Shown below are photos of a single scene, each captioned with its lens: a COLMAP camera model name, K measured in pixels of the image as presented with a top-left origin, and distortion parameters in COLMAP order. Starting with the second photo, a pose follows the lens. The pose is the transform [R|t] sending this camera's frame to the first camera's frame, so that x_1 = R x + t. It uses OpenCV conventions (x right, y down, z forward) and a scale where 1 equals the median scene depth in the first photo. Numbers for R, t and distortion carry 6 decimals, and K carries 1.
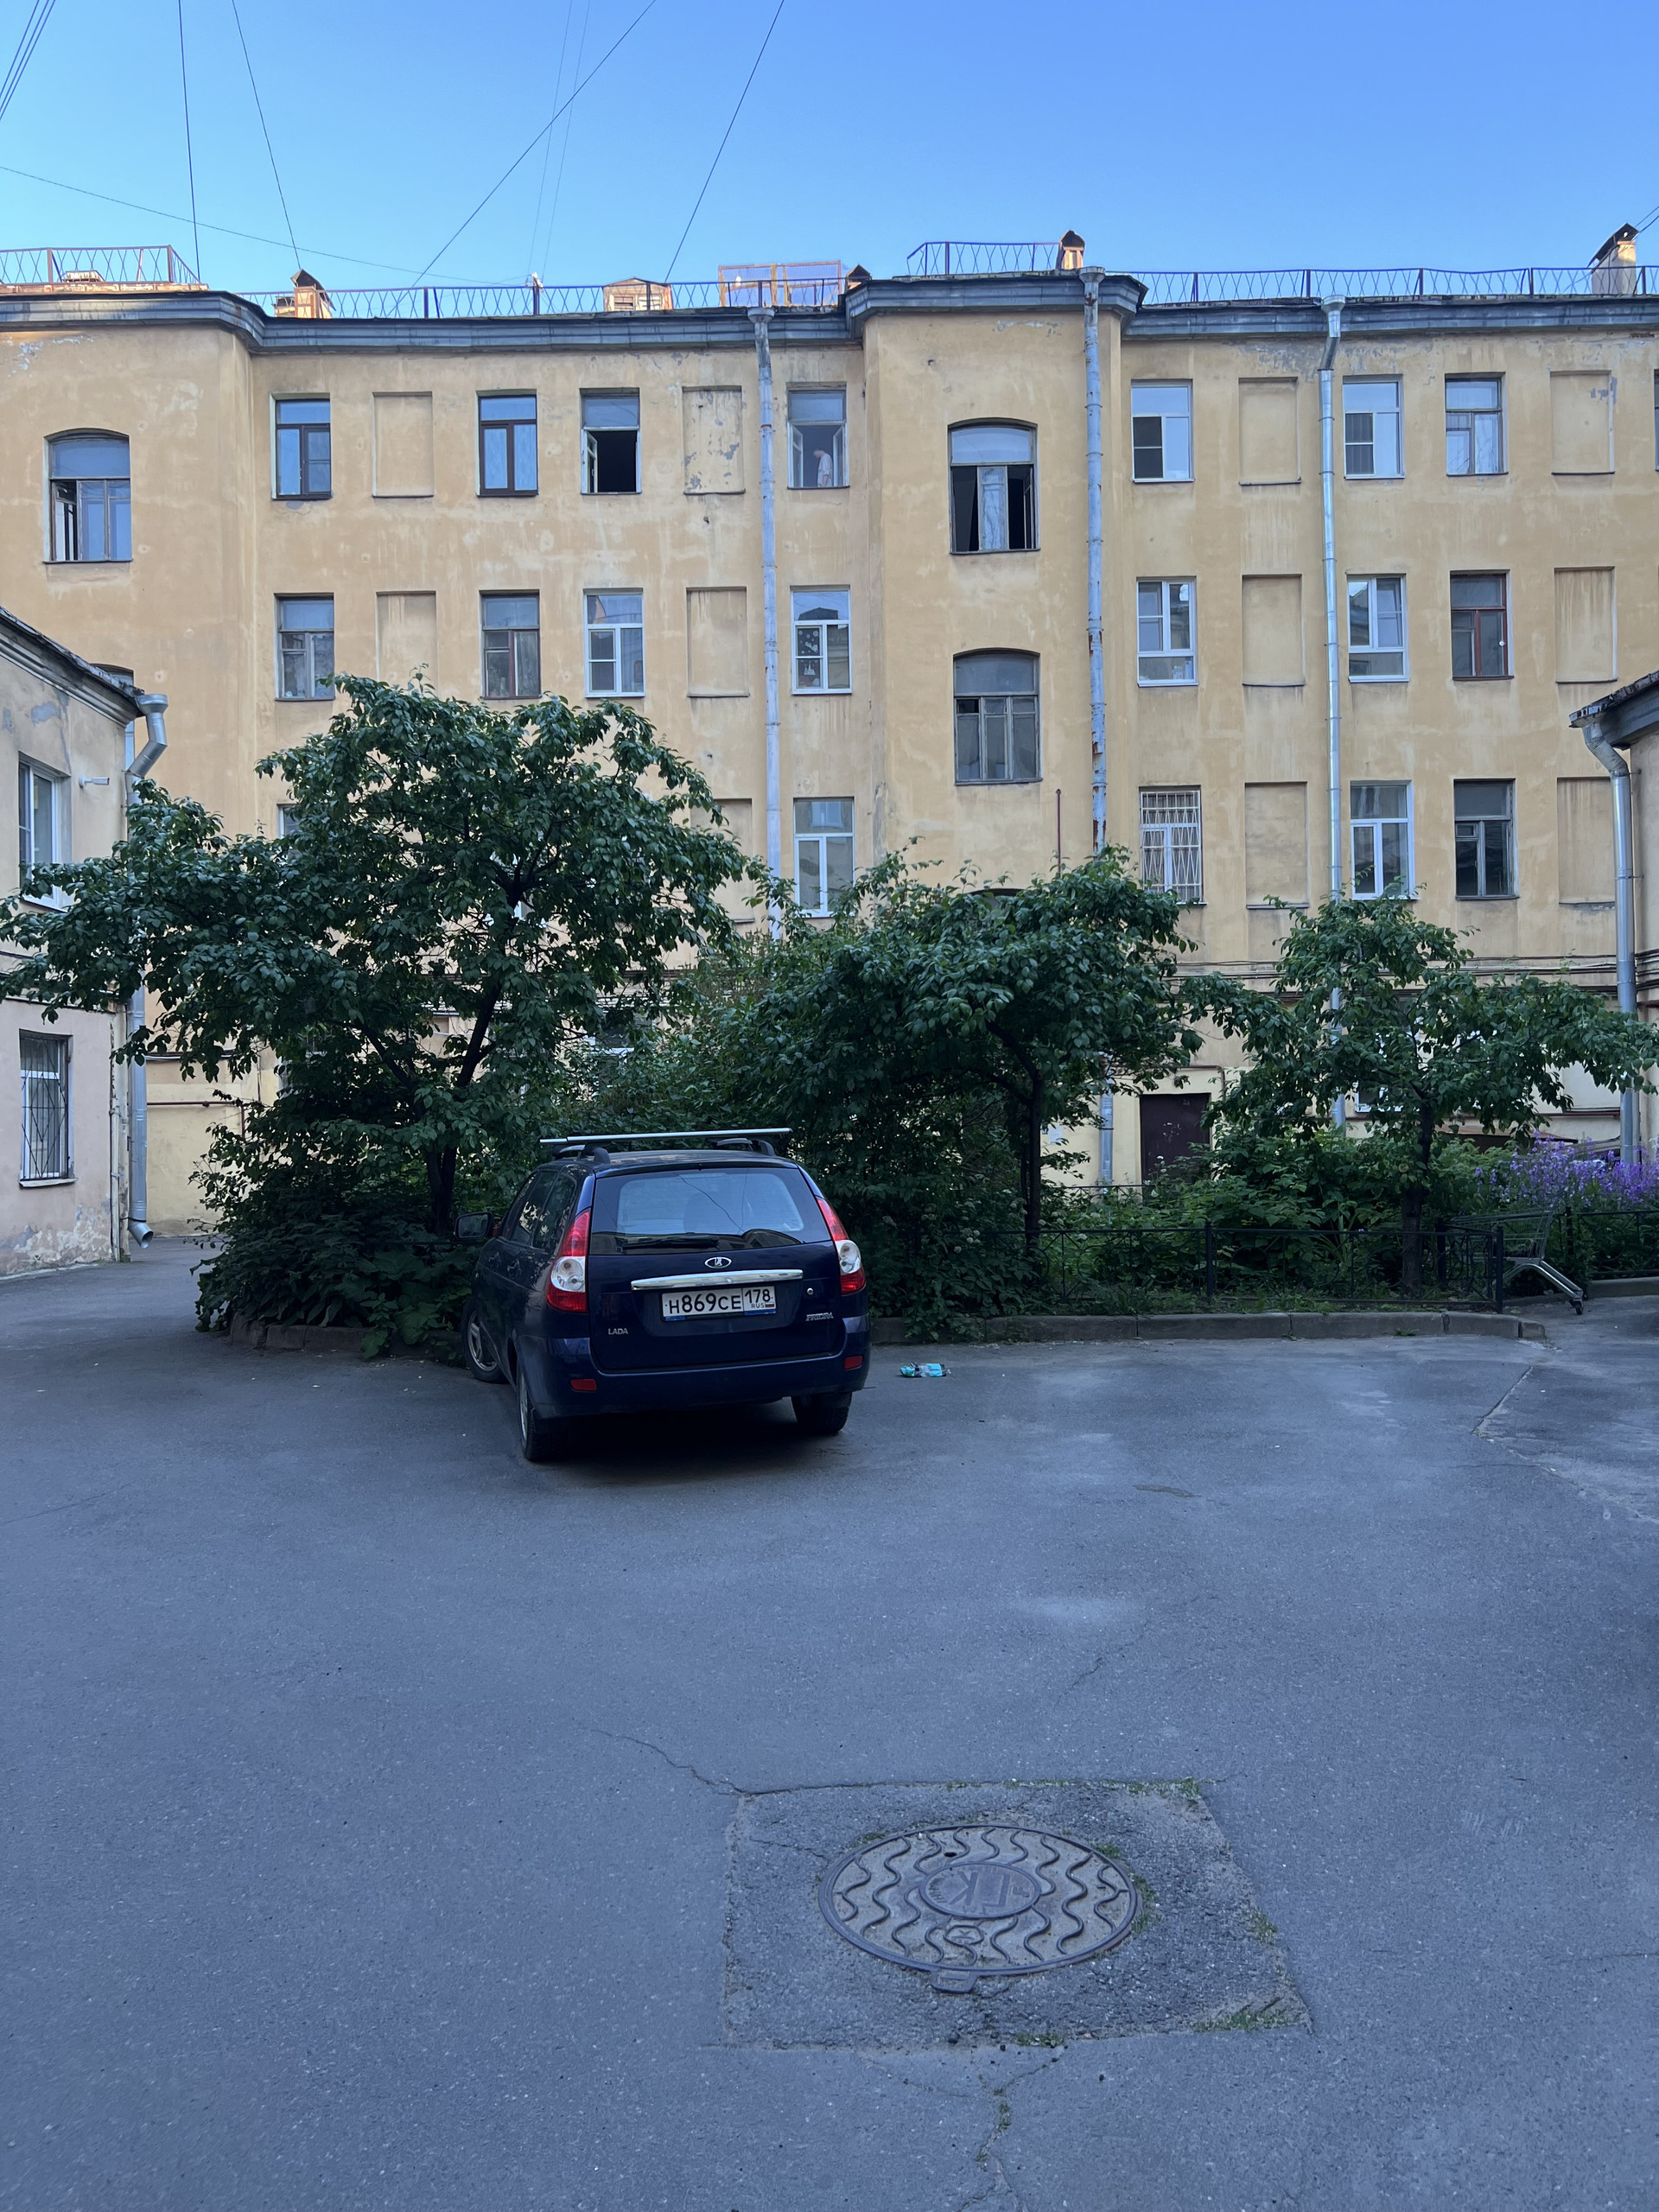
lens RADIAL K [[1645.9, 0, 834.8], [0, 1645.9, 1096.6], [0, 0, 1]] dist [0.010805, -0.026891]
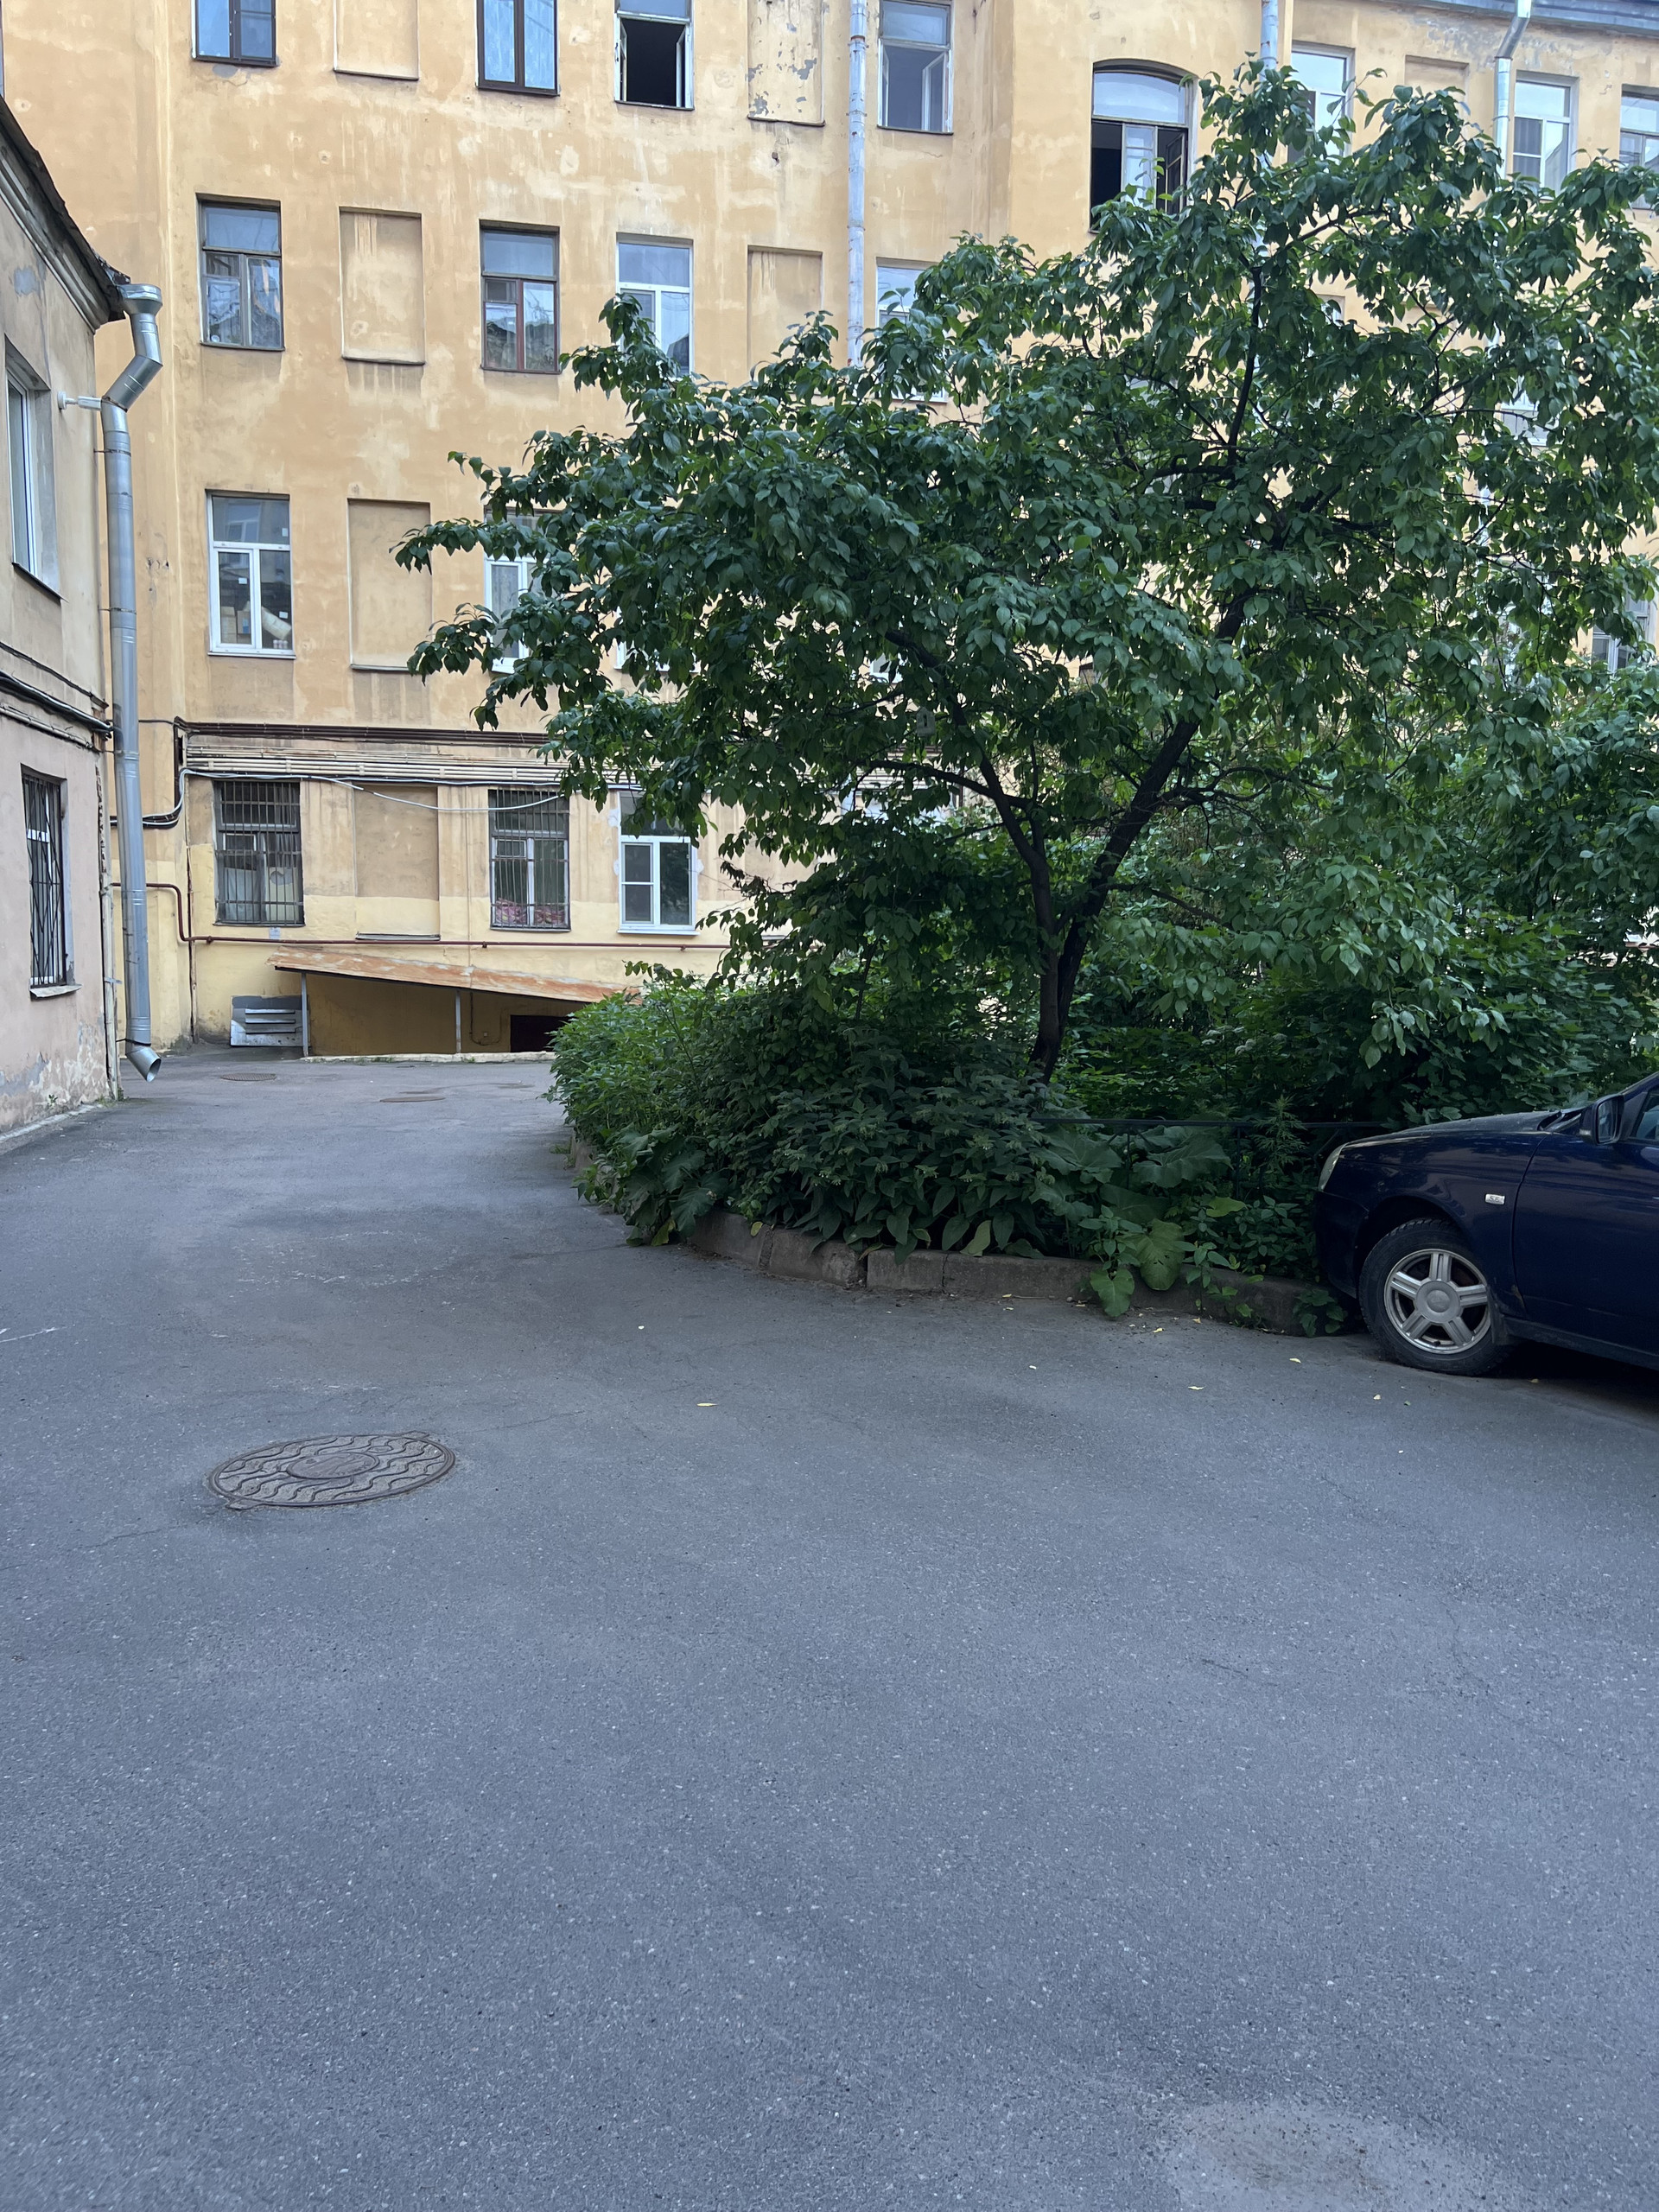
lens RADIAL K [[1645.9, 0, 831.2], [0, 1645.9, 1126.2], [0, 0, 1]] dist [0.010805, -0.026891]
pose [[0.982213, 0.008889, 0.187562, -0.194910], [-0.033060, 0.991461, 0.126140, 0.007046], [-0.184839, -0.130097, 0.974120, 0.173363]]
